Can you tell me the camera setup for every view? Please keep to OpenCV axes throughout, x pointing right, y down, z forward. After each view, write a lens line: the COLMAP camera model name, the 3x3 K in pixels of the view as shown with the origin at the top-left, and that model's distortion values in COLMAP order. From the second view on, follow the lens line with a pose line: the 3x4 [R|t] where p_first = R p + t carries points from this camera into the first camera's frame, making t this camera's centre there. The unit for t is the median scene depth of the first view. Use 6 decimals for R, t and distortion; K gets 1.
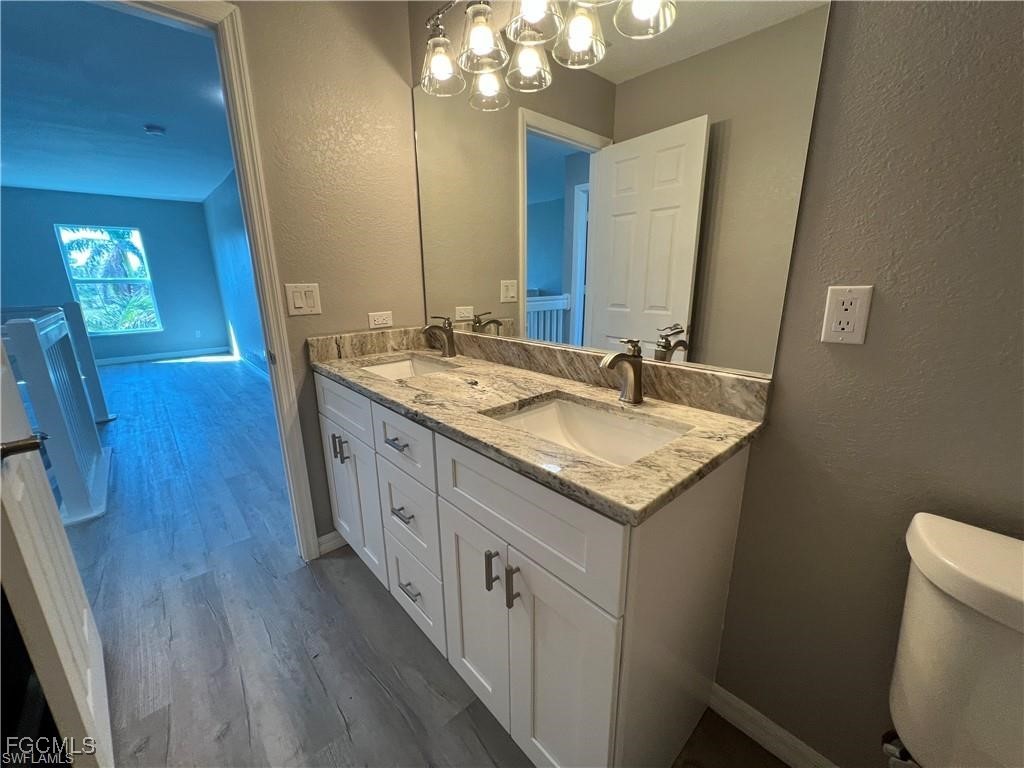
lens RADIAL K [[411.0, 0, 513.5], [0, 411.0, 388.0], [0, 0, 1]] dist [-0.003824, 0.000135]
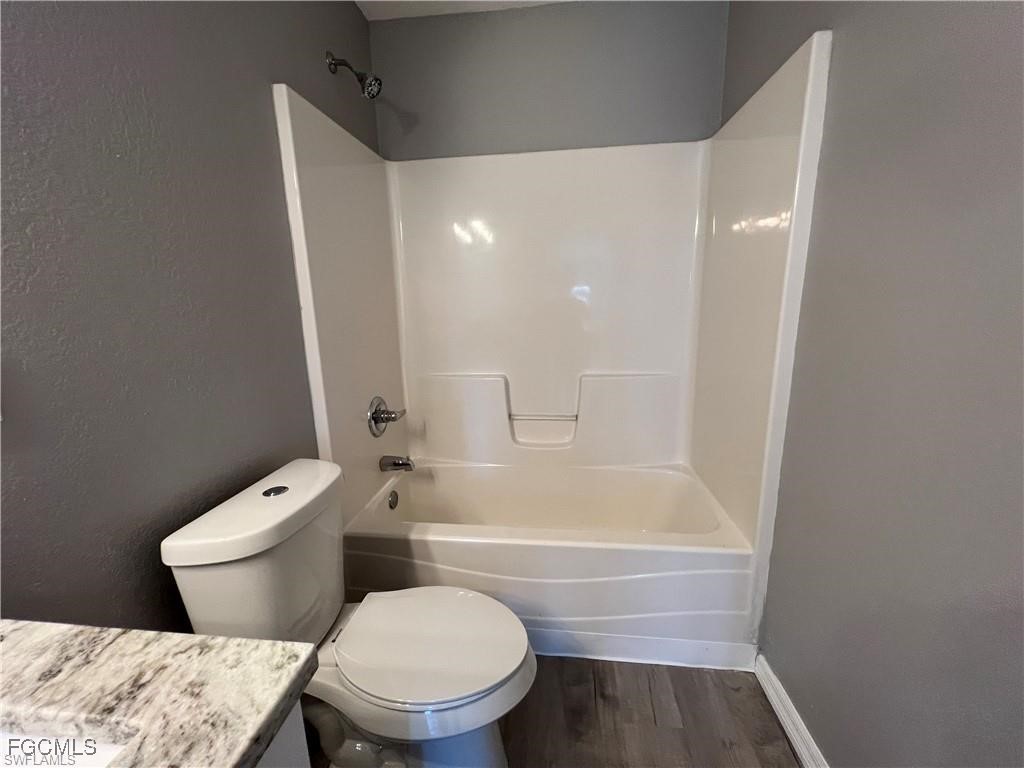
lens RADIAL K [[411.0, 0, 505.2], [0, 411.0, 381.1], [0, 0, 1]] dist [-0.003824, 0.000135]
pose [[-0.656487, -0.132980, 0.742524, -0.203906], [0.224207, 0.905457, 0.360388, -0.159233], [-0.720247, 0.403069, -0.564605, 0.490705]]
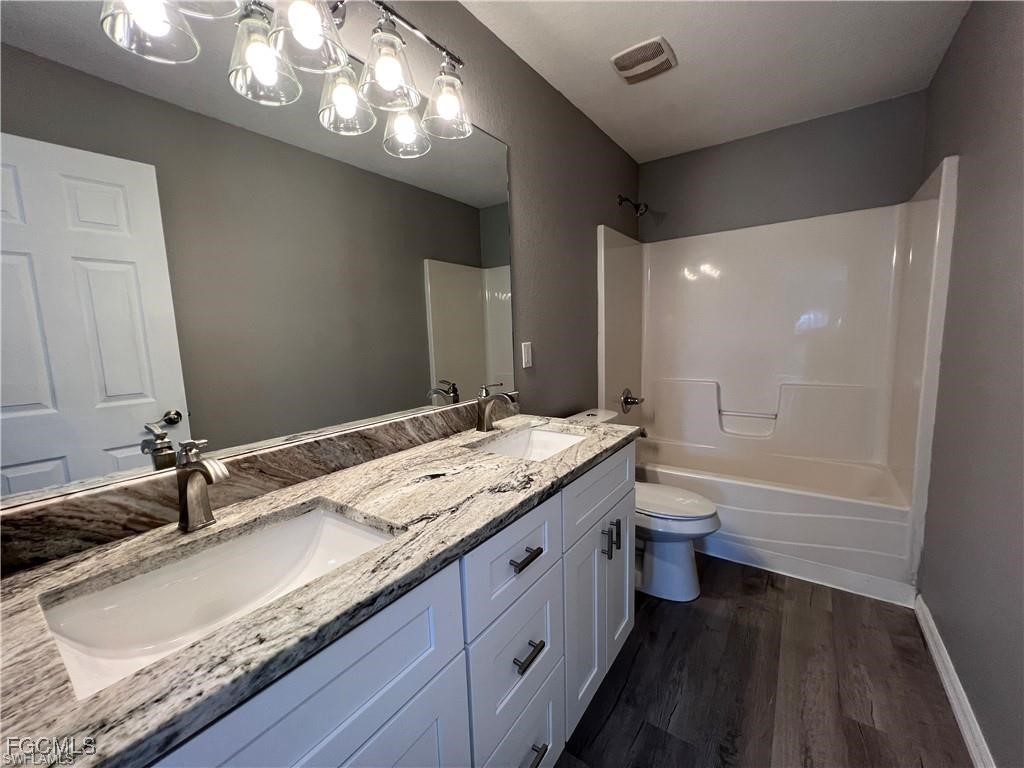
lens RADIAL K [[411.0, 0, 504.7], [0, 411.0, 388.6], [0, 0, 1]] dist [-0.003824, 0.000135]
pose [[-0.208113, -0.114931, 0.971329, -0.964745], [0.288868, 0.941553, 0.173299, -0.296038], [-0.934475, 0.316652, -0.162750, 1.050776]]
